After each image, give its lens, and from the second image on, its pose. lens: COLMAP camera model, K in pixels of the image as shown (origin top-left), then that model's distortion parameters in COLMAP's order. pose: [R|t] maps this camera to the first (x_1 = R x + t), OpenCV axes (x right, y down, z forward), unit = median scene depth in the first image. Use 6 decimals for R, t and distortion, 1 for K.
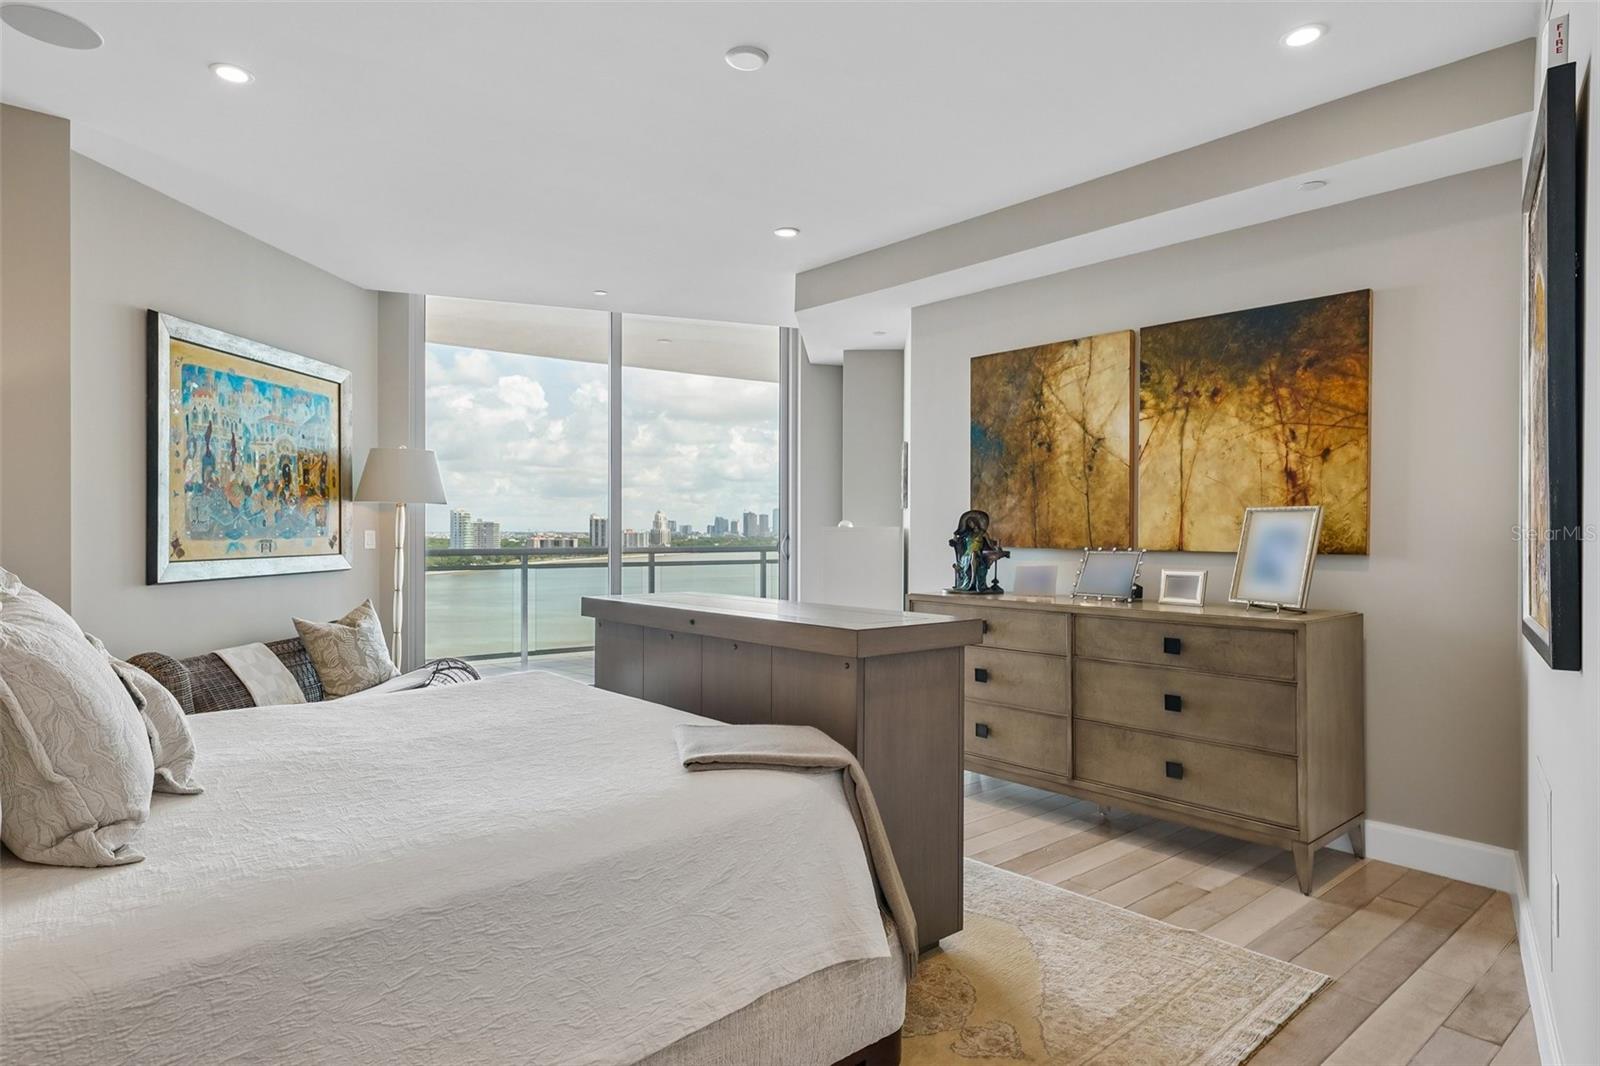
lens RADIAL K [[913.7, 0, 801.9], [0, 913.7, 537.9], [0, 0, 1]] dist [0.005514, 0.003425]
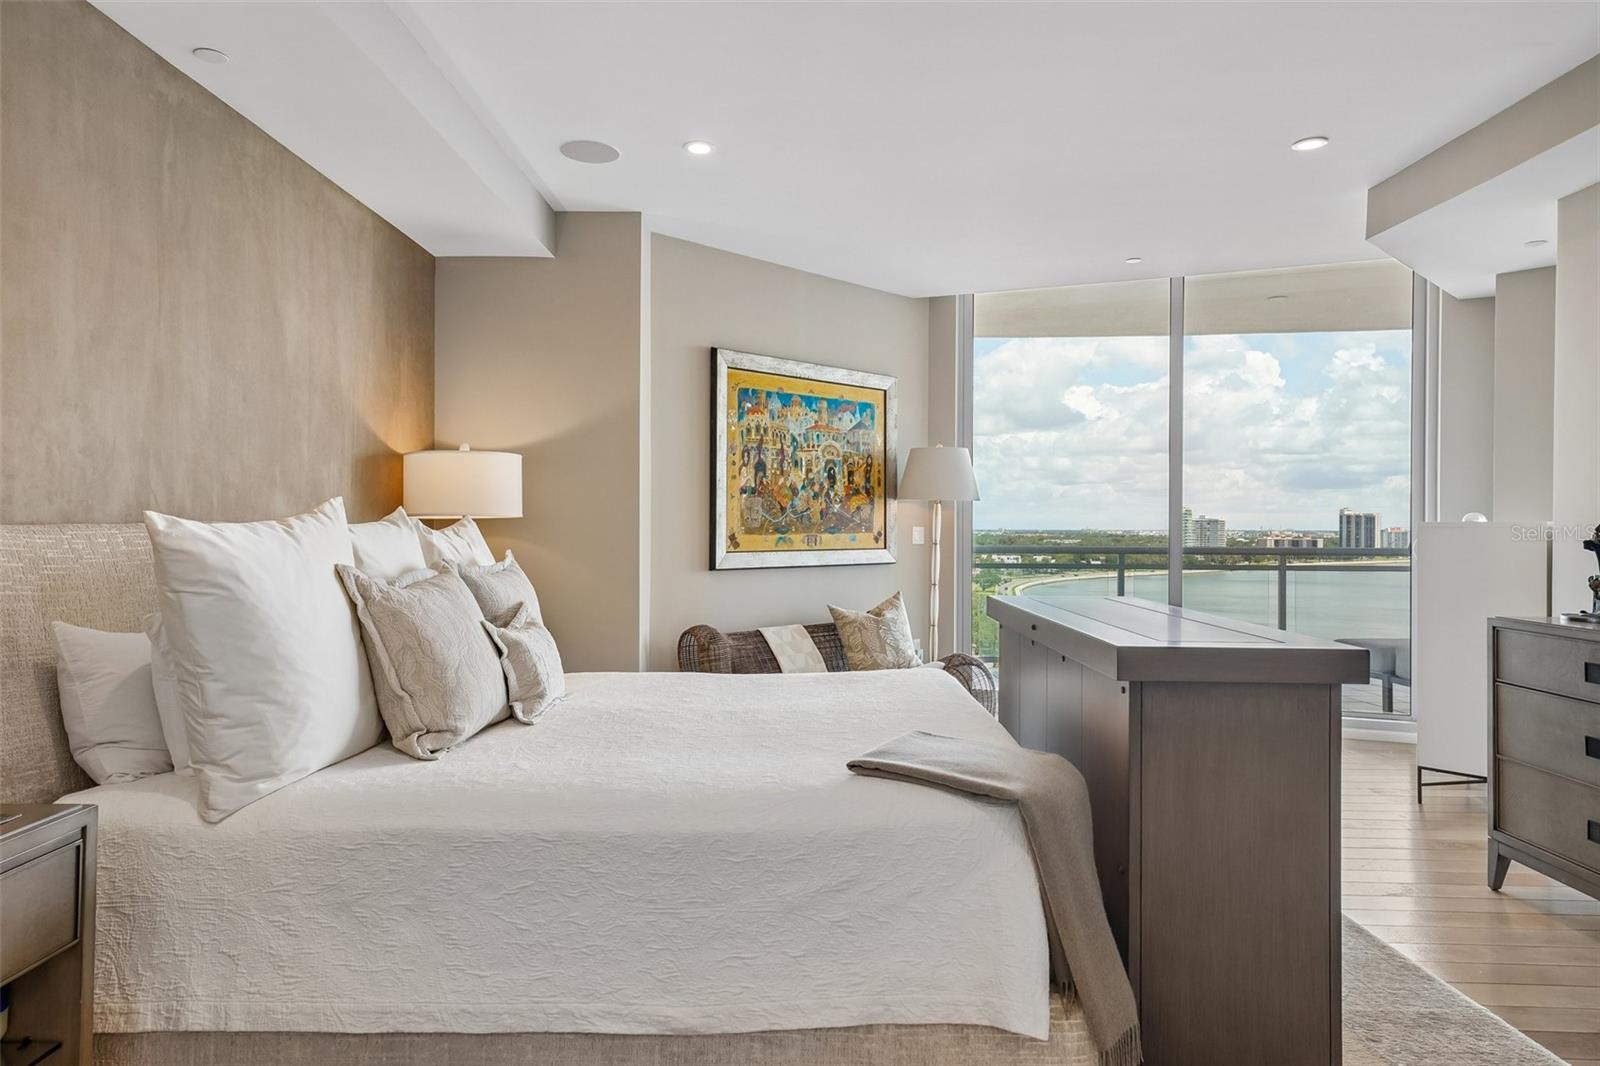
lens RADIAL K [[984.7, 0, 794.2], [0, 984.7, 533.1], [0, 0, 1]] dist [0.019177, -0.000753]
pose [[0.744473, 0.004541, -0.667637, 0.229744], [-0.006581, 0.999978, -0.000536, 0.000885], [0.667620, 0.004793, 0.744487, 0.079875]]
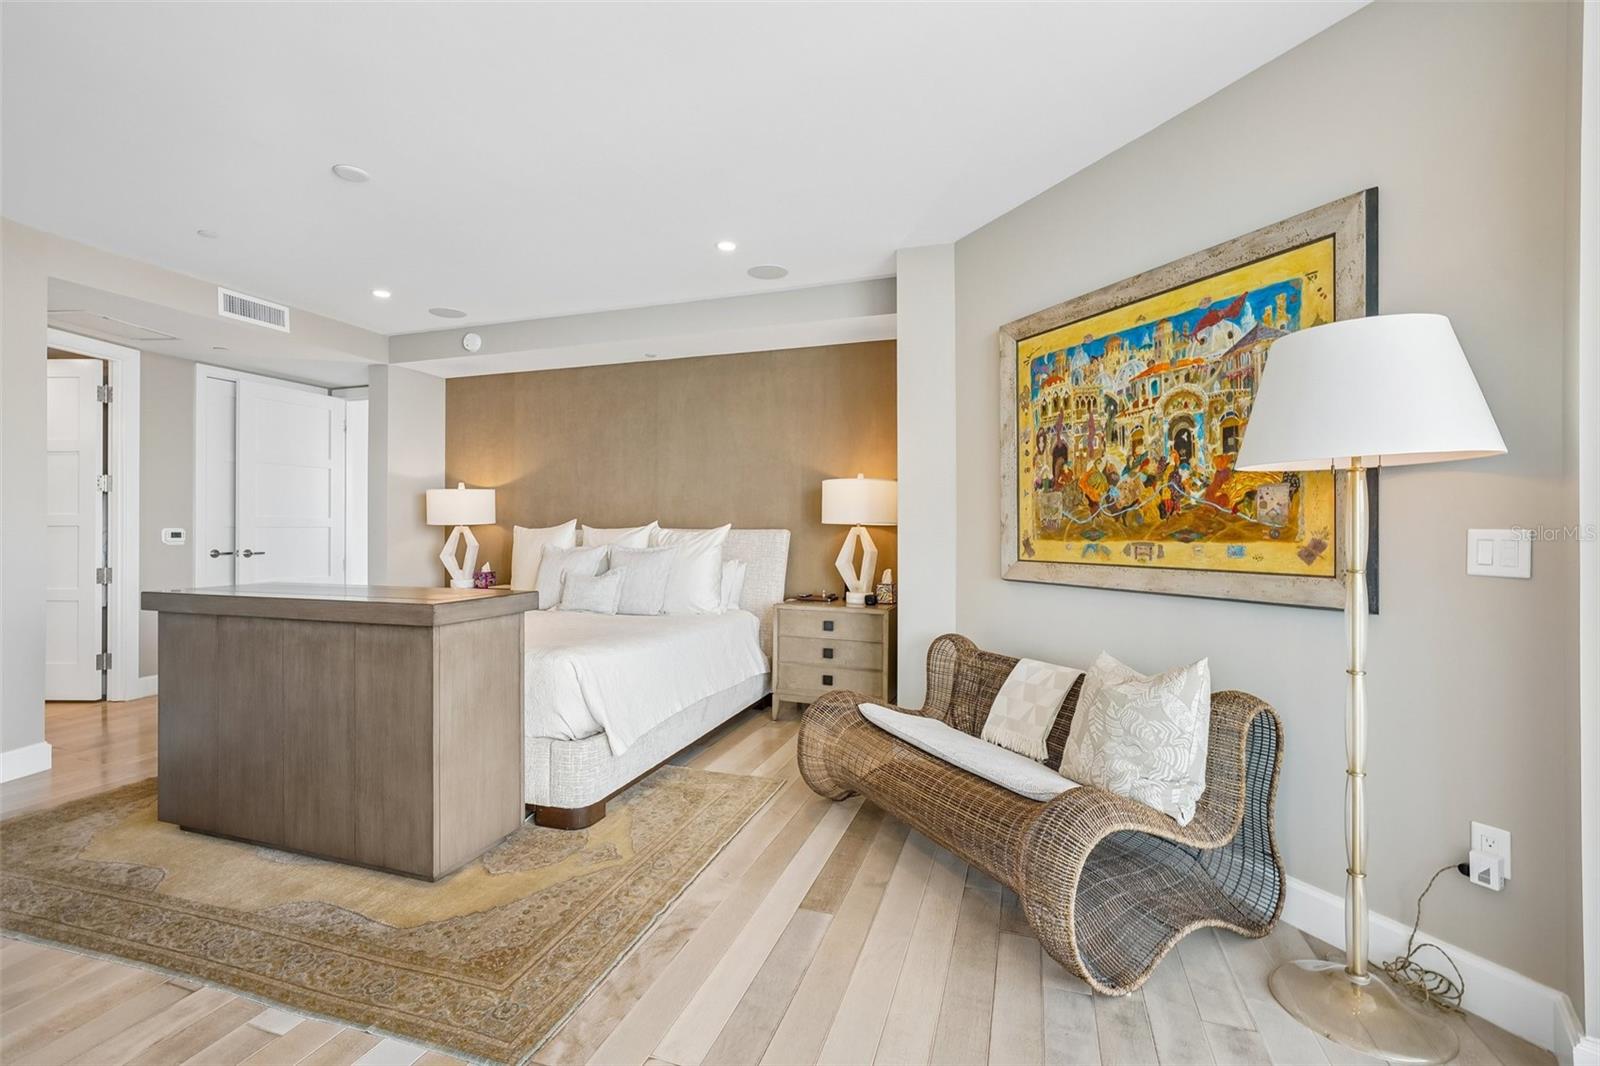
lens RADIAL K [[711.4, 0, 793.0], [0, 711.4, 529.3], [0, 0, 1]] dist [-0.003535, 0.002393]
pose [[-0.866264, -0.004343, -0.499567, -0.069504], [-0.007276, 0.999966, 0.003925, -0.009180], [0.499533, 0.007035, -0.866266, 1.438864]]
